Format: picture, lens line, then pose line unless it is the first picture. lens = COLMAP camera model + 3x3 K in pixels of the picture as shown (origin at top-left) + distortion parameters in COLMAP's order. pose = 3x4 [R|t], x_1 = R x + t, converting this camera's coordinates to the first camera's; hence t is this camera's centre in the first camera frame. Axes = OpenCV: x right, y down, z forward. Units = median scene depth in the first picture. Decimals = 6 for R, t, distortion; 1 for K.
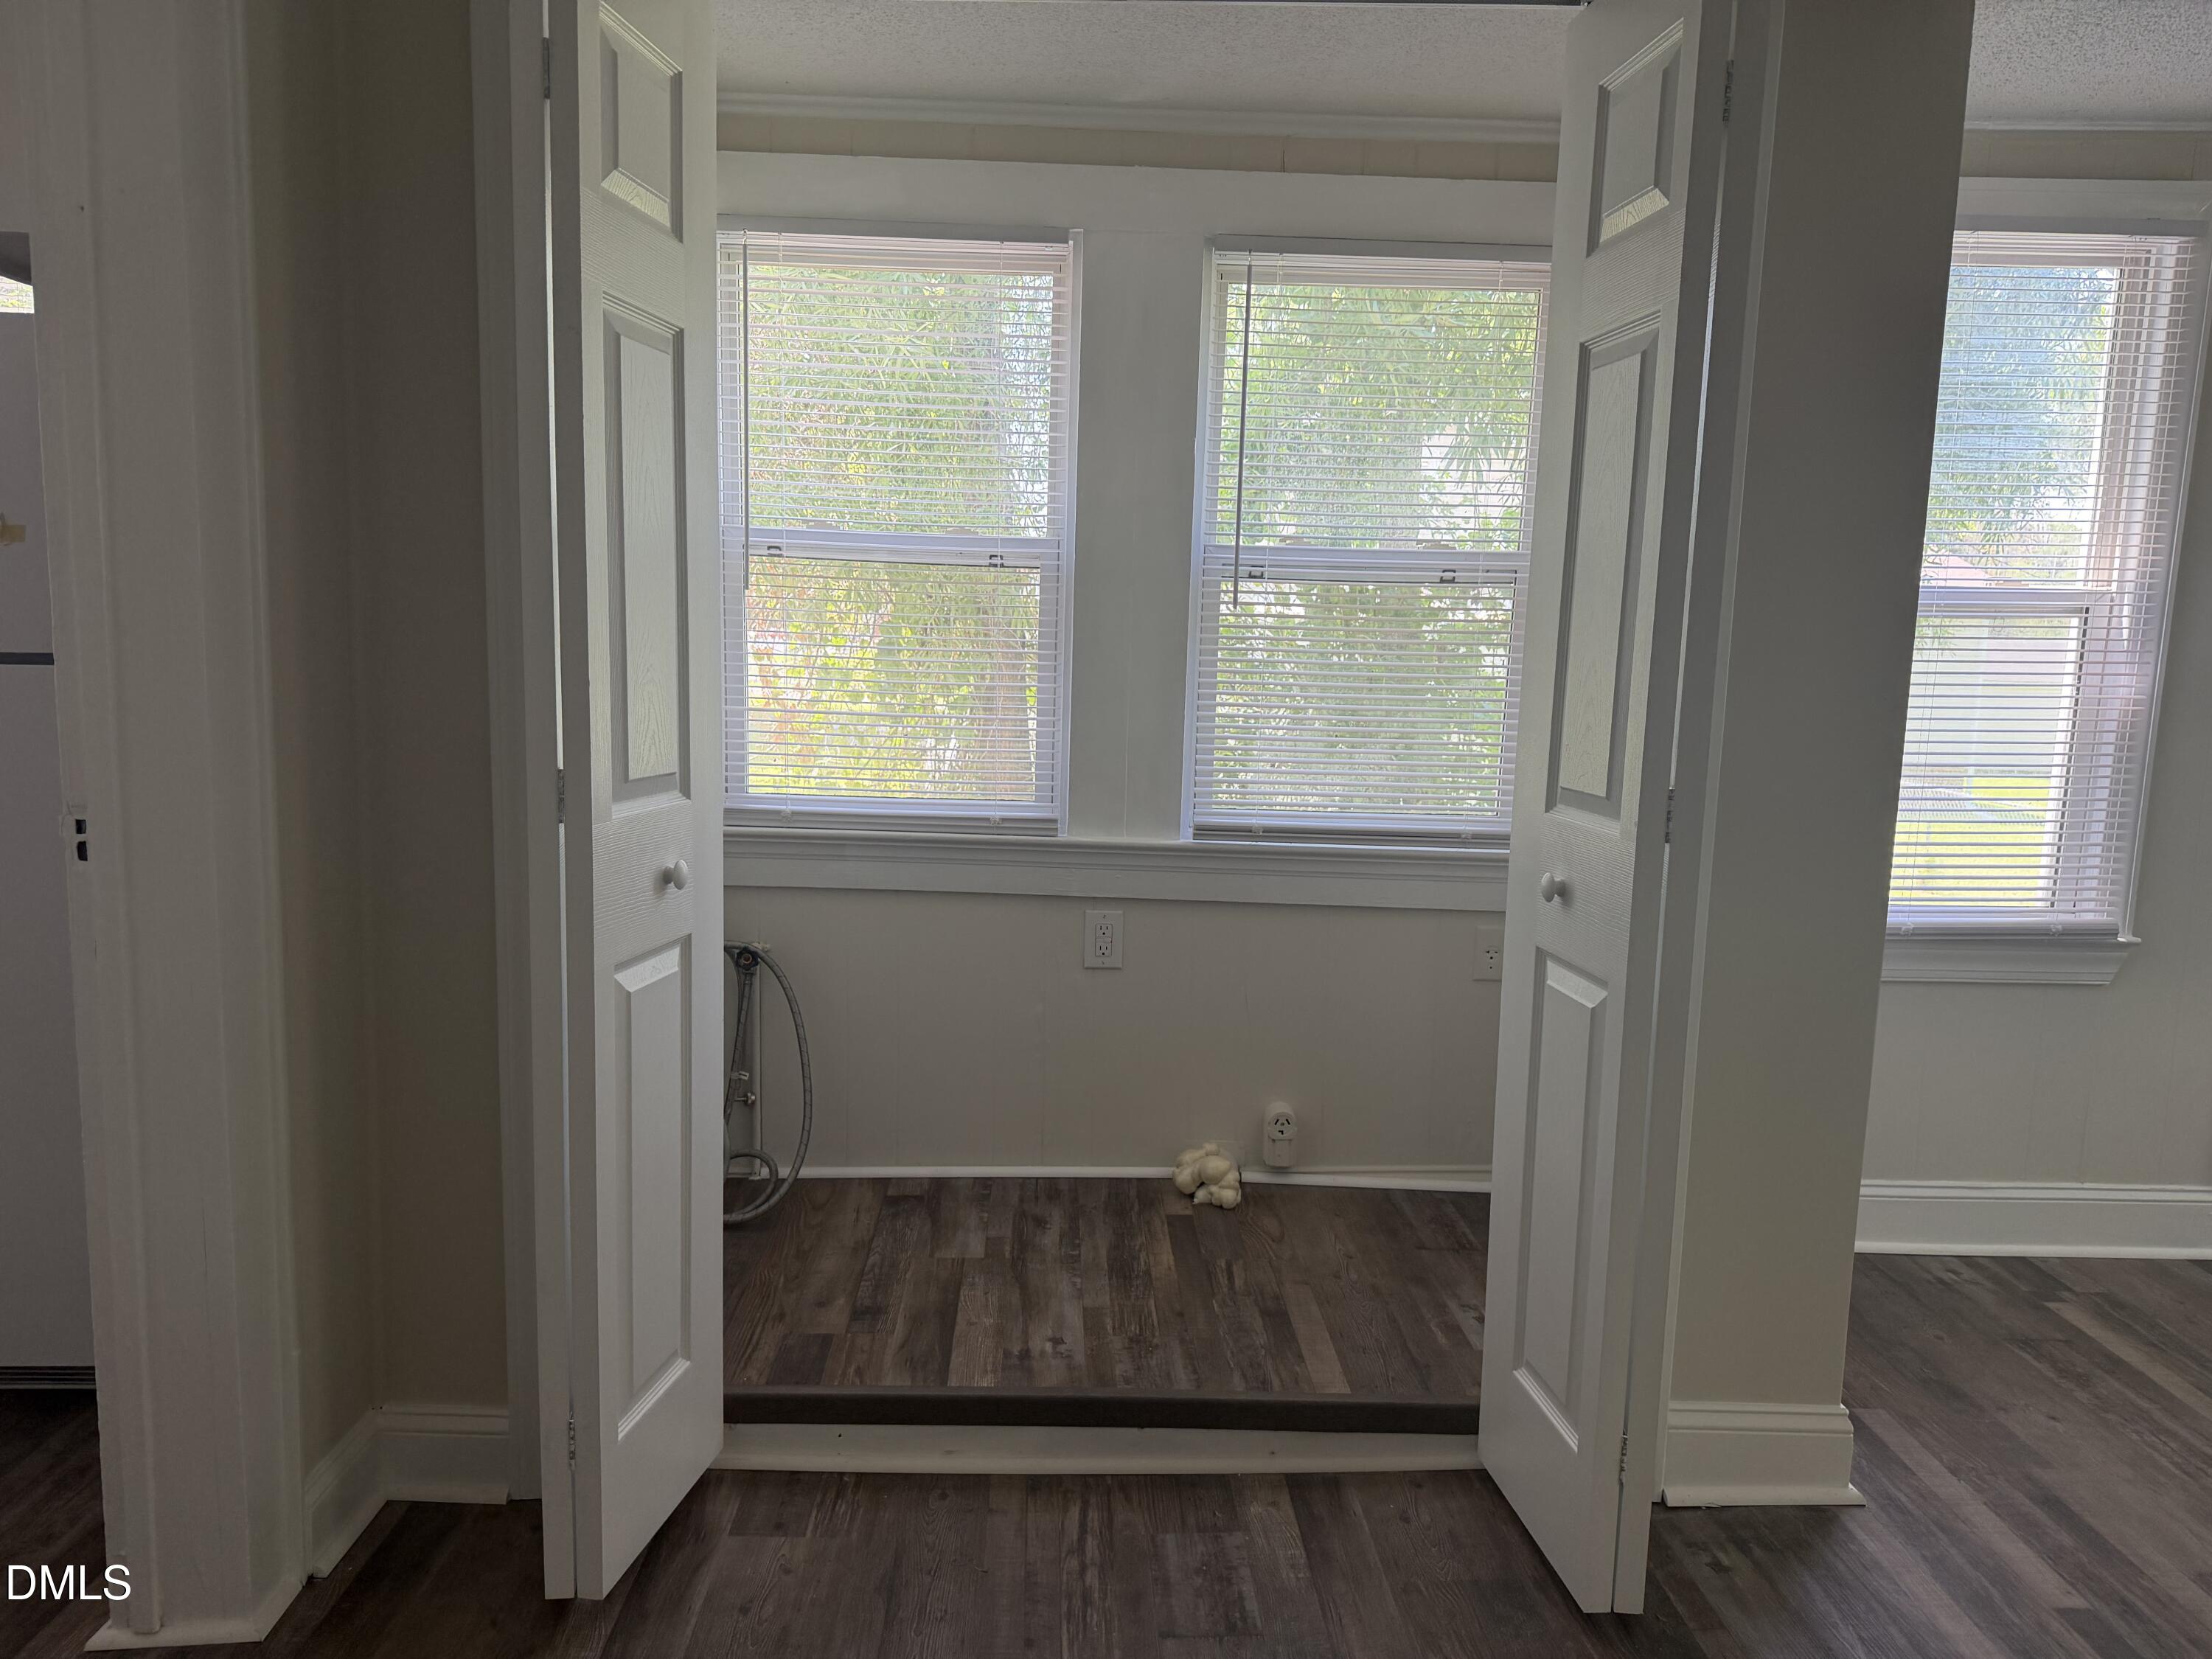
lens RADIAL K [[1544.0, 0, 1104.2], [0, 1544.0, 831.9], [0, 0, 1]] dist [0.001680, -0.000032]
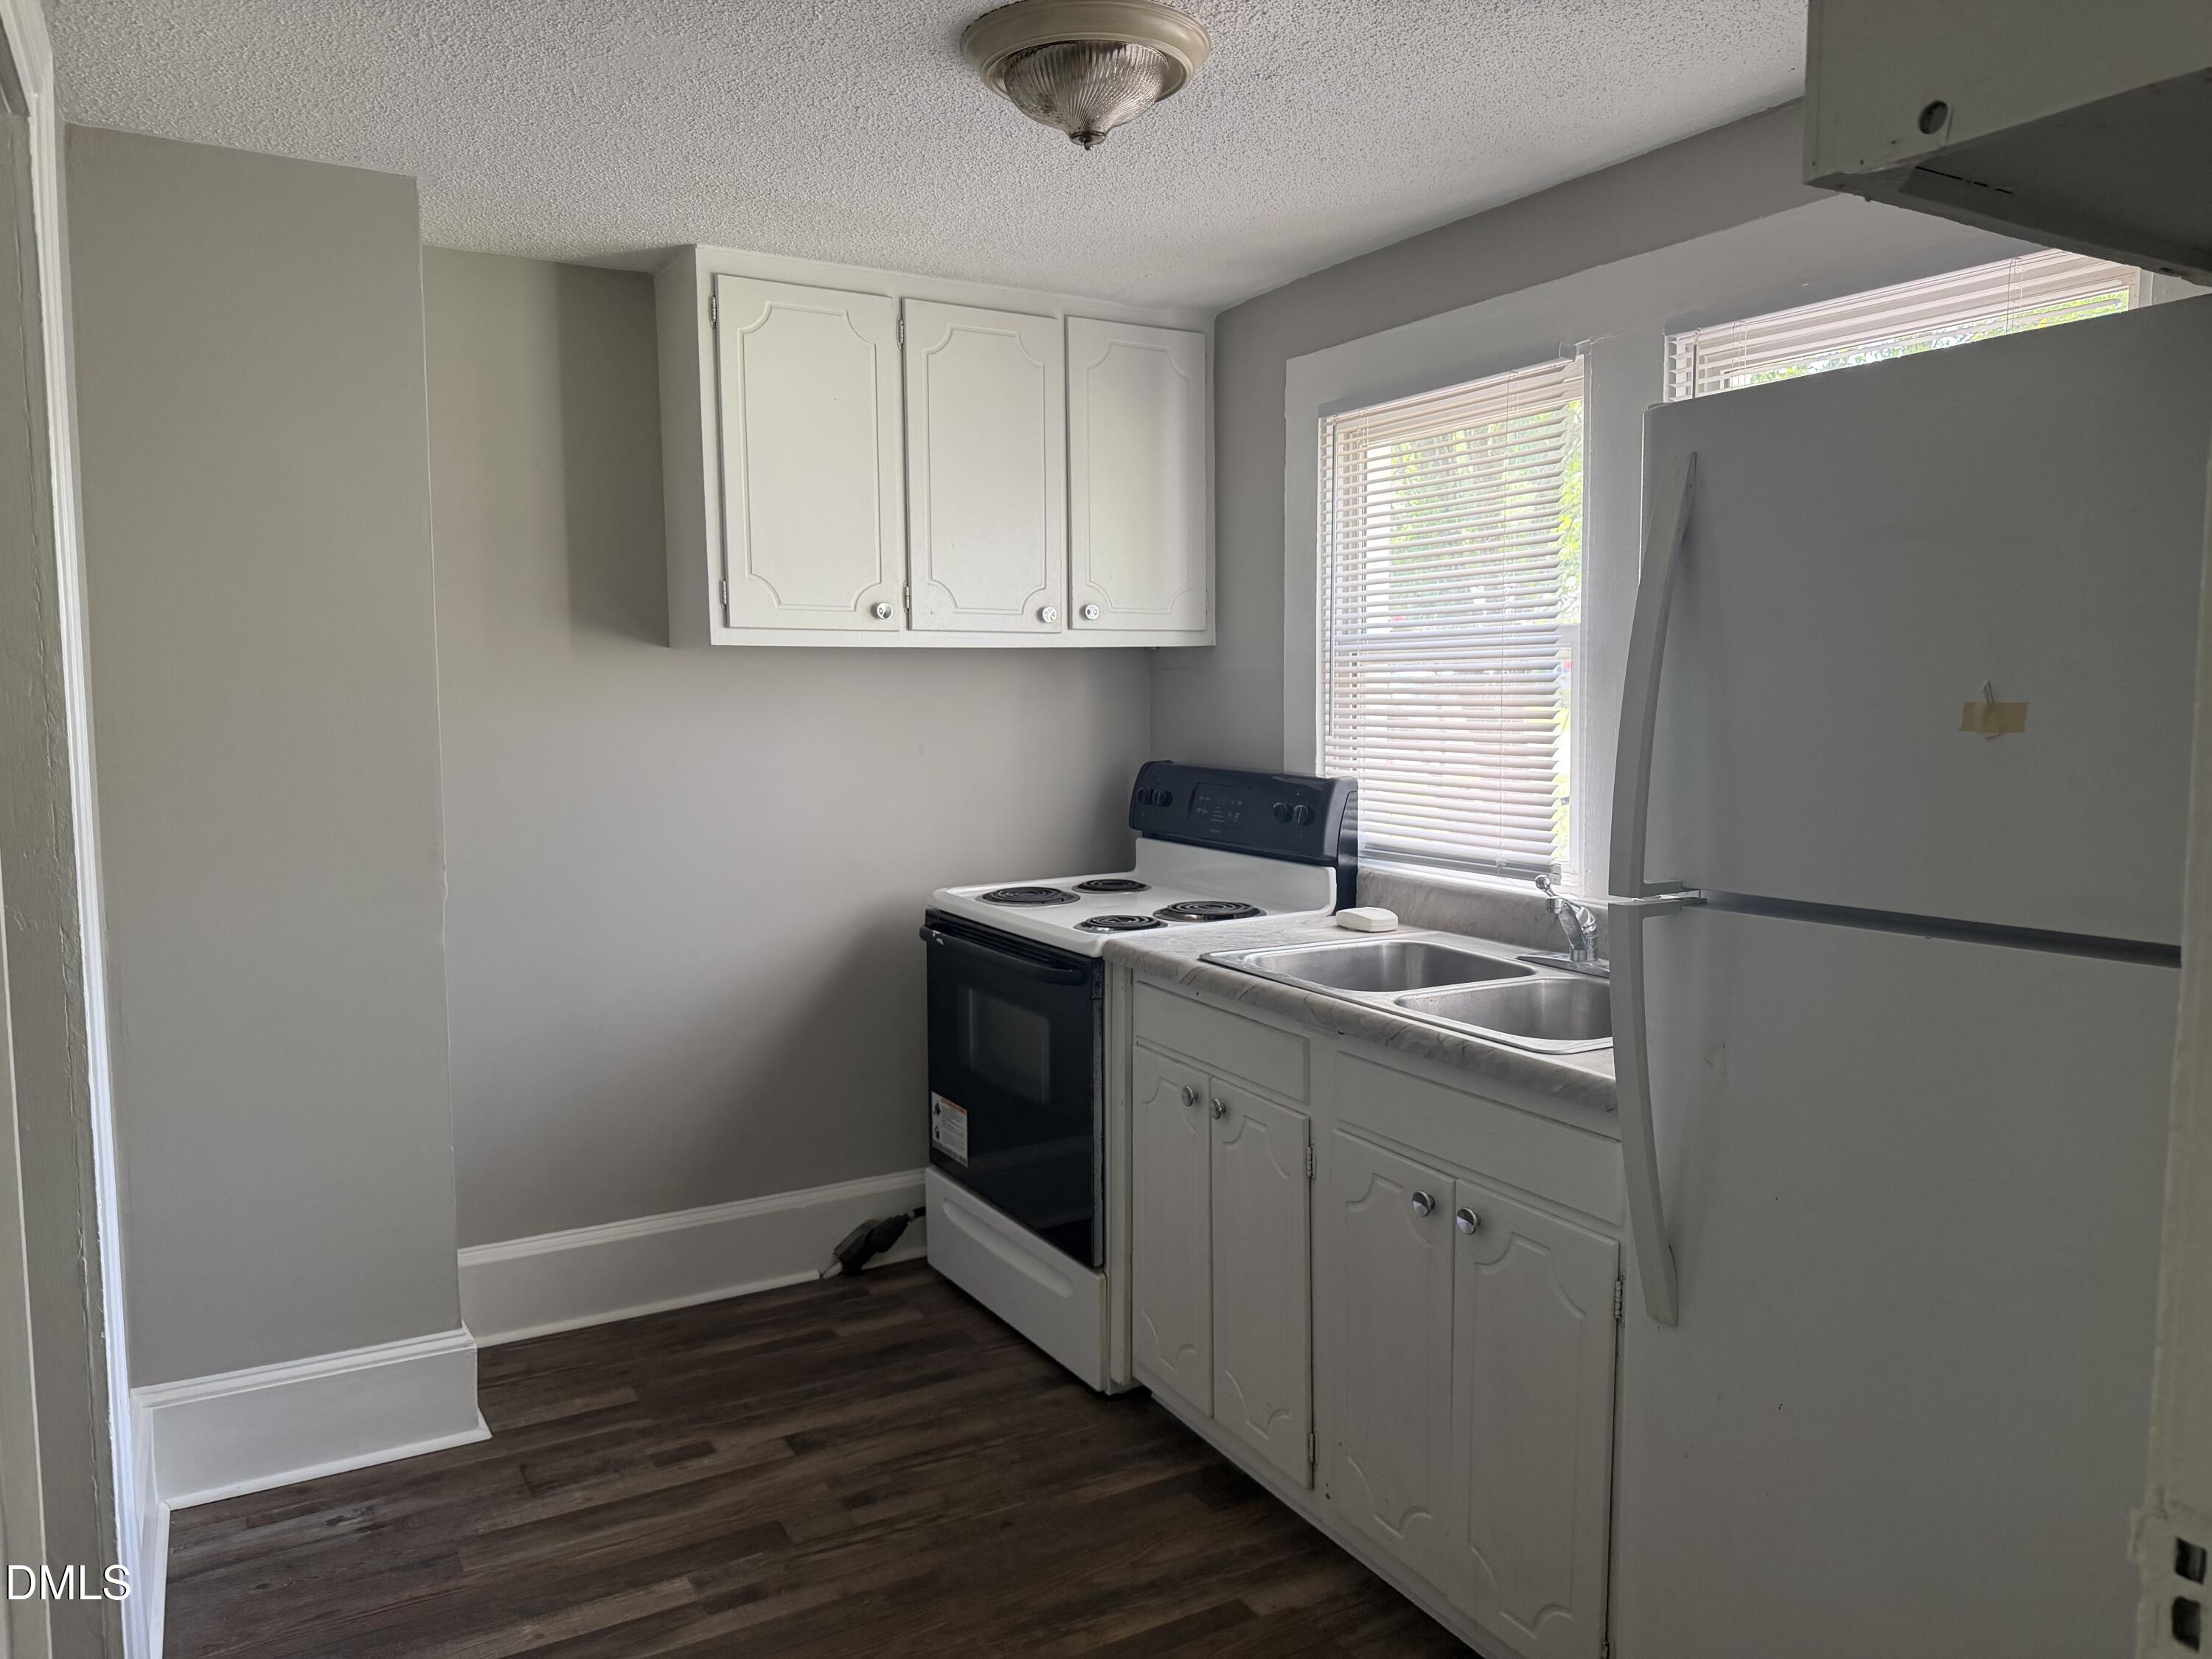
lens RADIAL K [[1544.0, 0, 1106.4], [0, 1544.0, 827.9], [0, 0, 1]] dist [0.001680, -0.000032]
pose [[0.472622, 0.051156, -0.879779, -0.407220], [-0.100983, 0.994882, 0.003600, -0.137177], [0.875461, 0.087141, 0.475369, 0.502456]]
